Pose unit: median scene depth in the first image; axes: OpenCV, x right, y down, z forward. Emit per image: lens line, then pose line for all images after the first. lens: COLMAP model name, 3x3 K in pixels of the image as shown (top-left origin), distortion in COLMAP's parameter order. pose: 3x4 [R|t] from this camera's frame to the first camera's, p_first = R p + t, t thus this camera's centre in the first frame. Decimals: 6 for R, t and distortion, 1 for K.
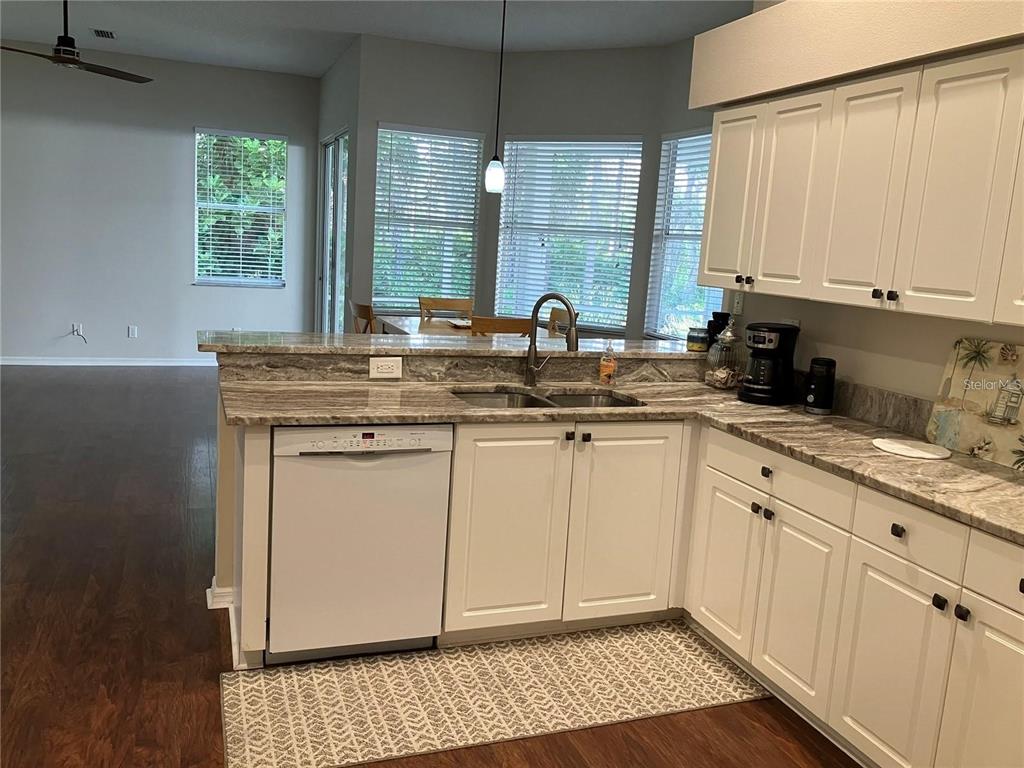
lens RADIAL K [[841.0, 0, 515.1], [0, 841.0, 378.5], [0, 0, 1]] dist [-0.007636, -0.013540]
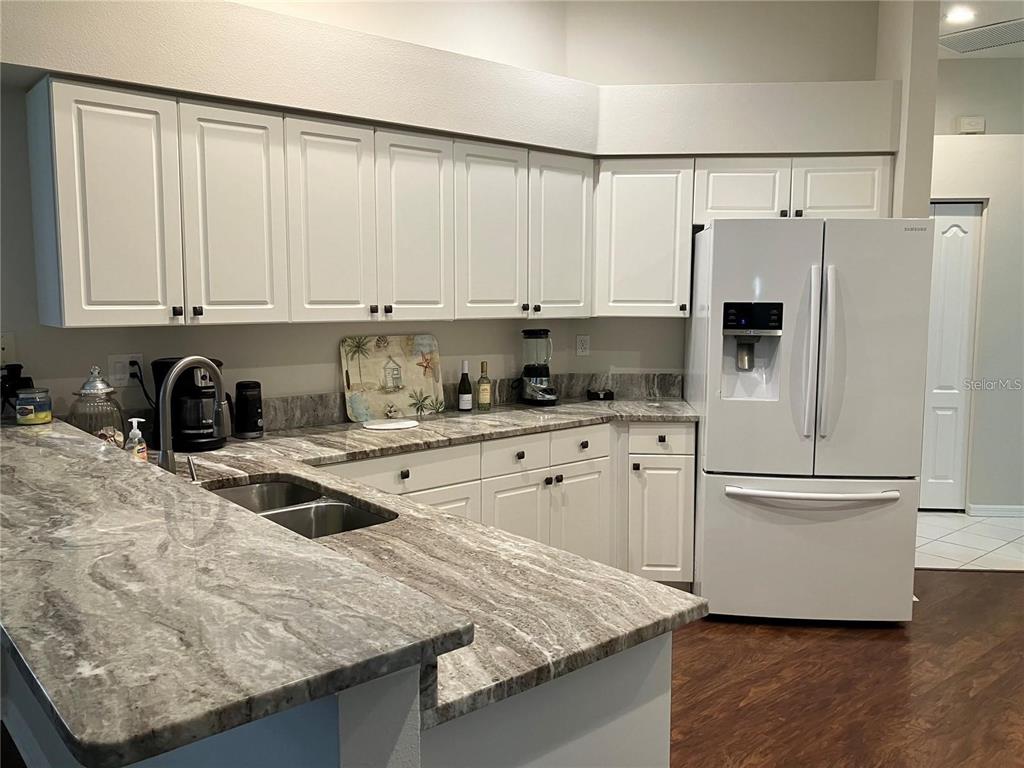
lens RADIAL K [[841.0, 0, 515.1], [0, 841.0, 389.3], [0, 0, 1]] dist [-0.007636, -0.013540]
pose [[-0.356613, -0.172618, 0.918167, -0.803214], [0.119342, 0.966314, 0.228022, -0.248703], [-0.926598, 0.190892, -0.323999, 1.257892]]
